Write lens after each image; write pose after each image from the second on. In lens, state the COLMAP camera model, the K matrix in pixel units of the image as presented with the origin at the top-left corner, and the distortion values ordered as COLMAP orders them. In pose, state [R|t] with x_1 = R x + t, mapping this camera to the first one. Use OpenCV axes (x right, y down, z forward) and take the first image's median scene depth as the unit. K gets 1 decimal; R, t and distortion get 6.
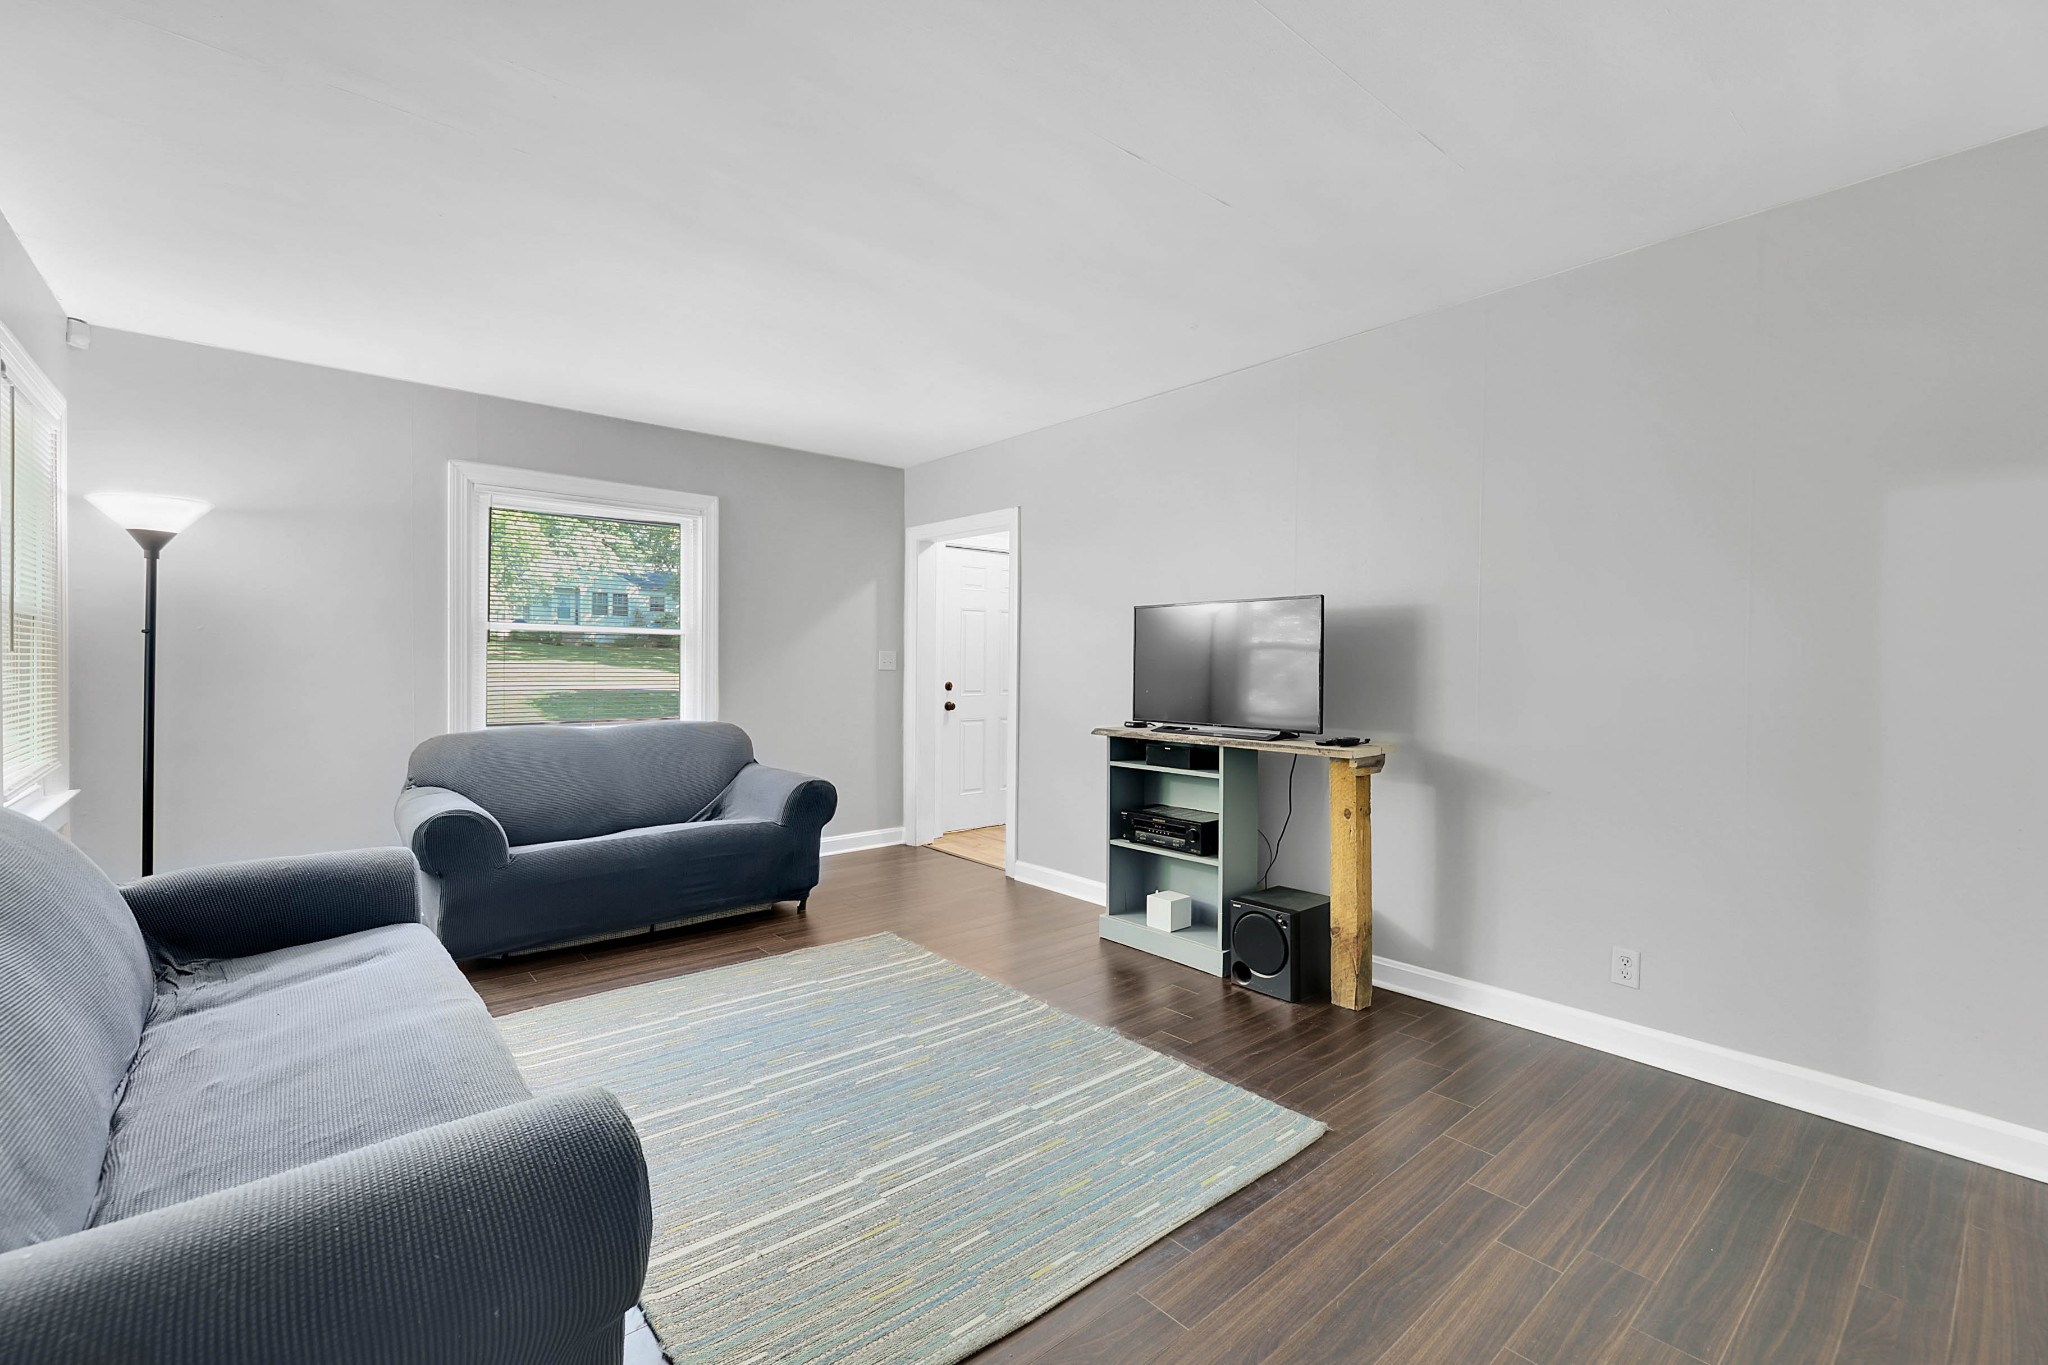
lens RADIAL K [[862.9, 0, 1016.6], [0, 862.9, 677.8], [0, 0, 1]] dist [0.001325, 0.000111]
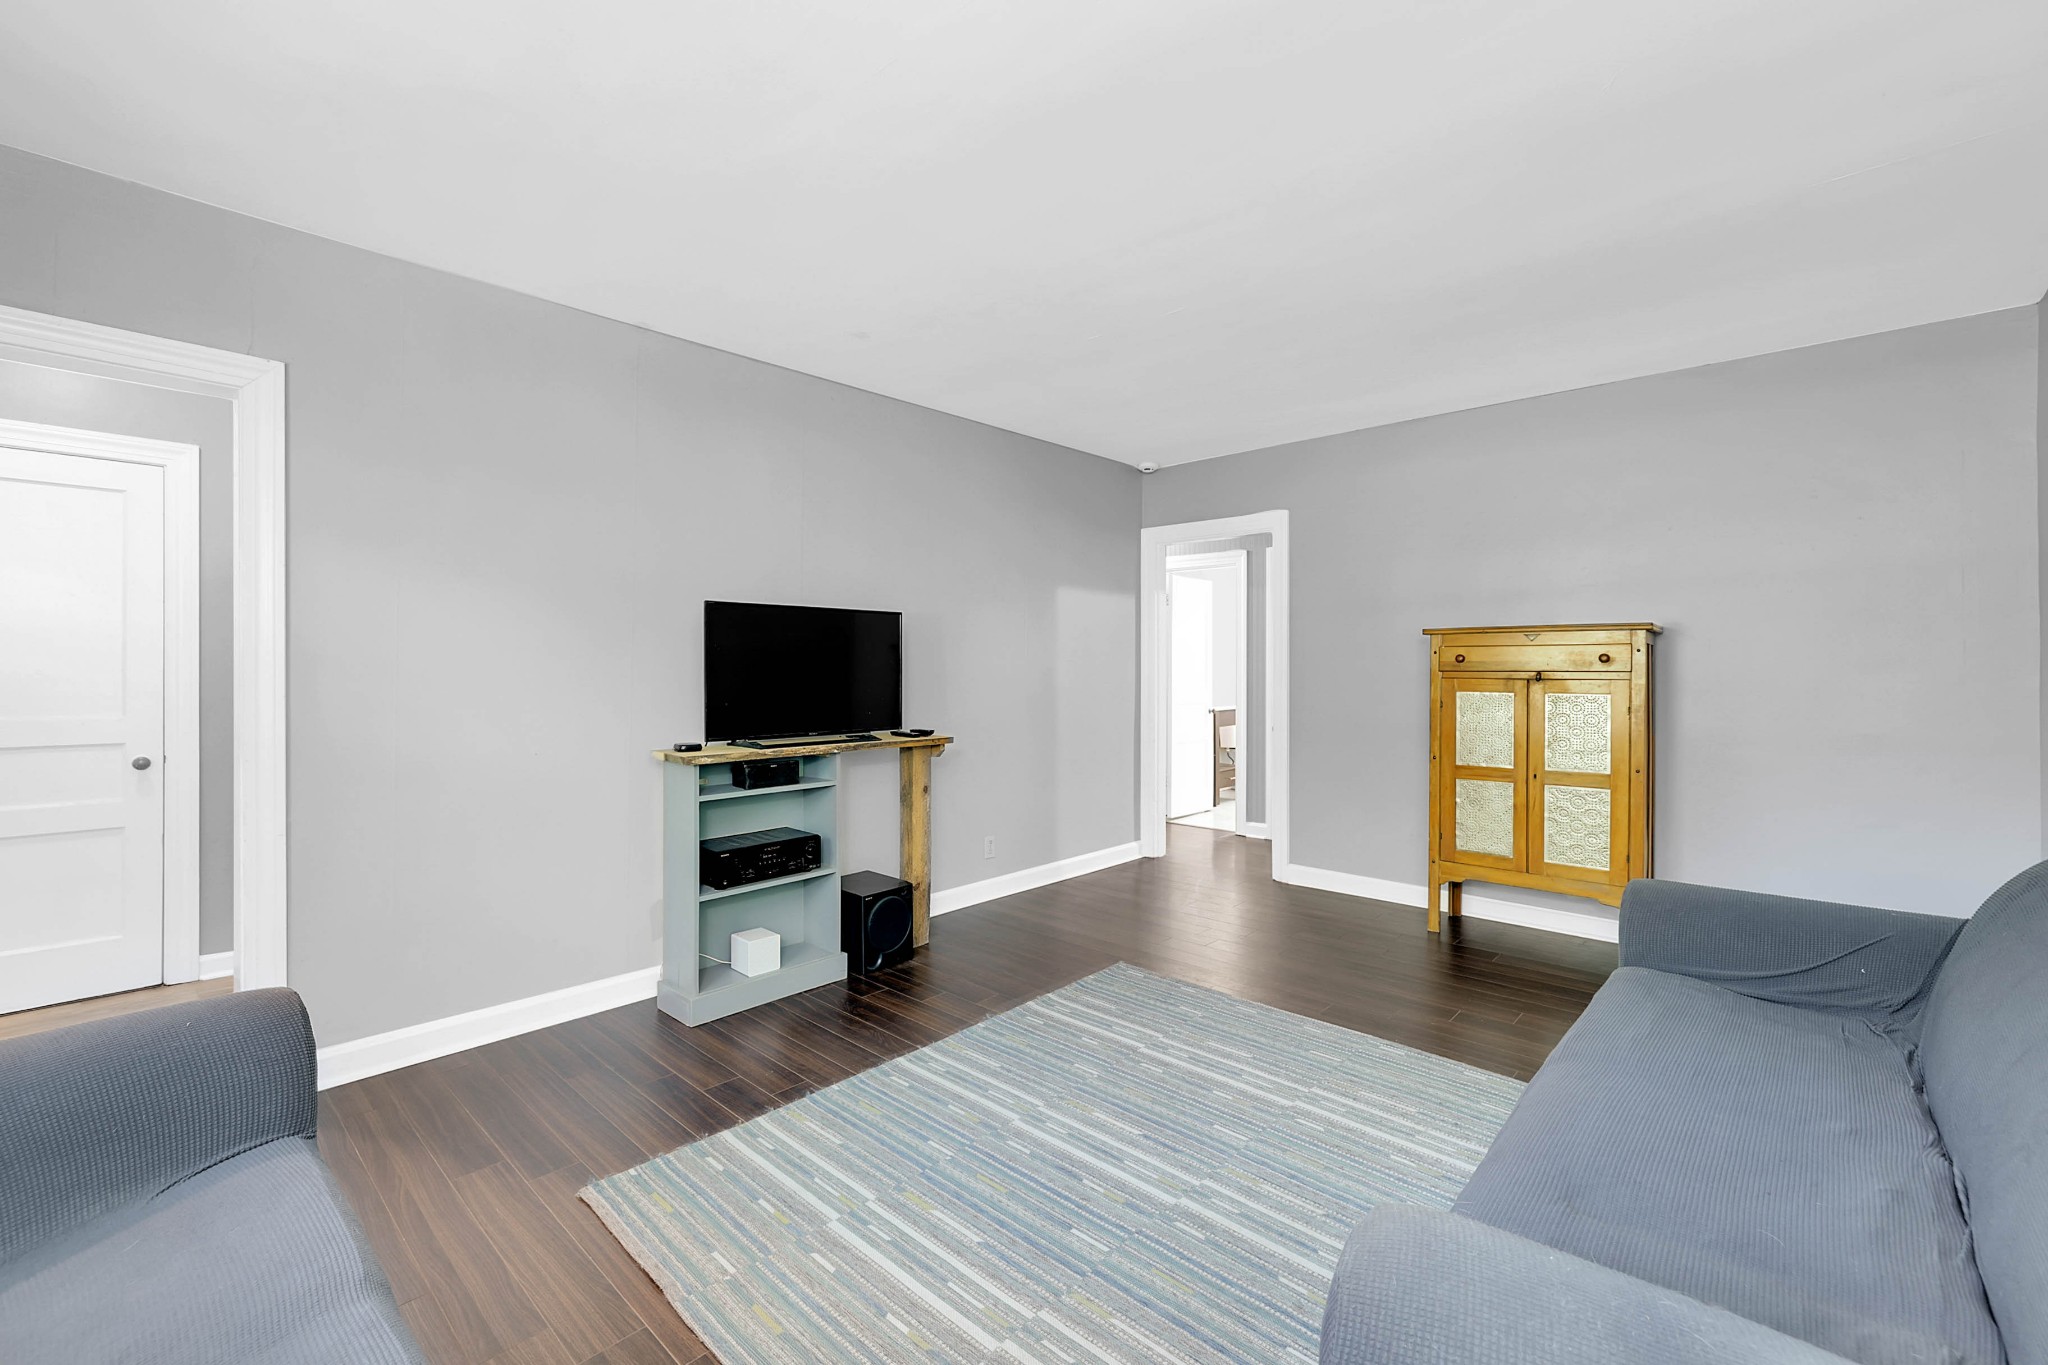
lens RADIAL K [[862.9, 0, 1016.6], [0, 862.9, 677.8], [0, 0, 1]] dist [0.001325, 0.000111]
pose [[-0.125945, -0.006150, 0.992018, -0.973501], [0.008108, 0.999941, 0.007228, -0.018299], [-0.992004, 0.008954, -0.125888, 1.126438]]
